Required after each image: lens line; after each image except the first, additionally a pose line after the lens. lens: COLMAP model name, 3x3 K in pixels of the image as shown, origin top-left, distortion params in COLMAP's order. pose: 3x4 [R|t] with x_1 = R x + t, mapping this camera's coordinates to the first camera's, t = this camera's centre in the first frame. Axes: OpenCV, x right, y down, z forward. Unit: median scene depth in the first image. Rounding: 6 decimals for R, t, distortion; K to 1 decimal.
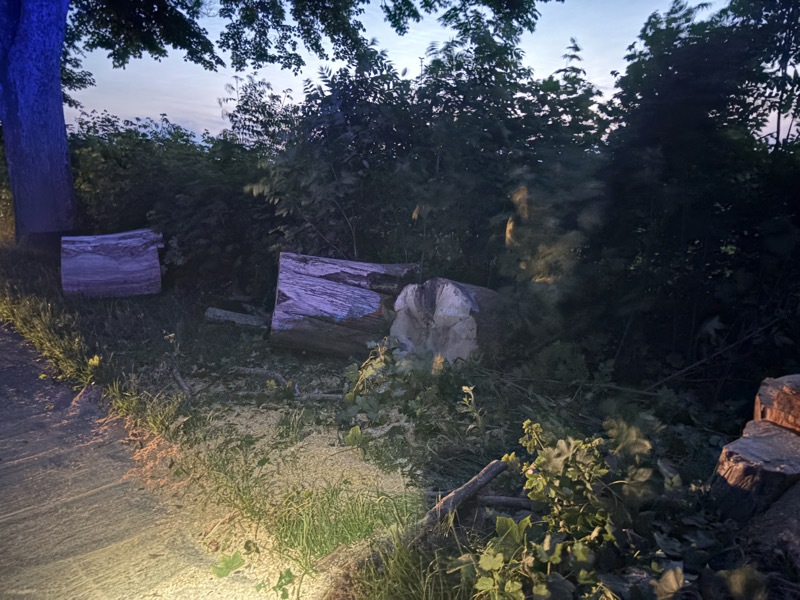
lens RADIAL K [[599.1, 0, 392.8], [0, 599.1, 294.0], [0, 0, 1]] dist [0.044991, -0.061346]
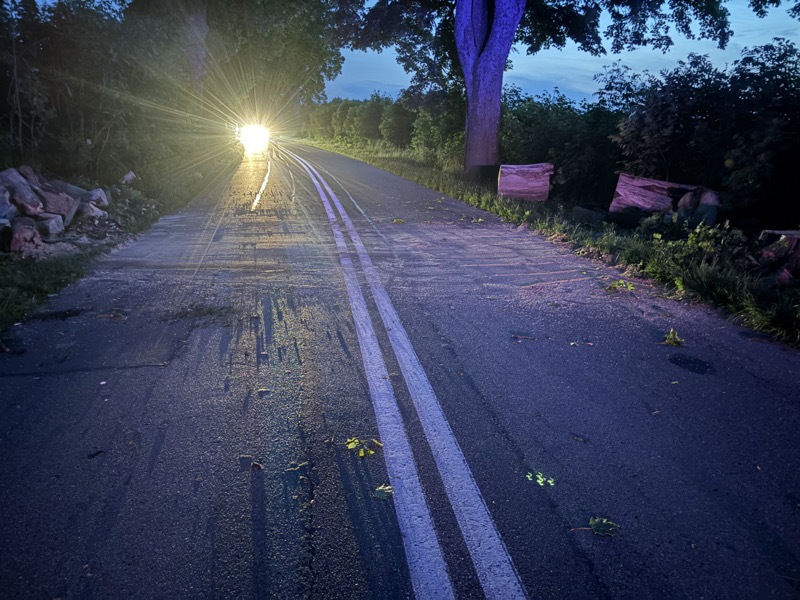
lens RADIAL K [[599.1, 0, 407.9], [0, 599.1, 295.7], [0, 0, 1]] dist [0.044991, -0.061346]
pose [[0.851560, 0.159130, -0.499523, 0.109490], [-0.126645, 0.987042, 0.098538, 0.090872], [0.508730, -0.020649, 0.860678, -0.424775]]
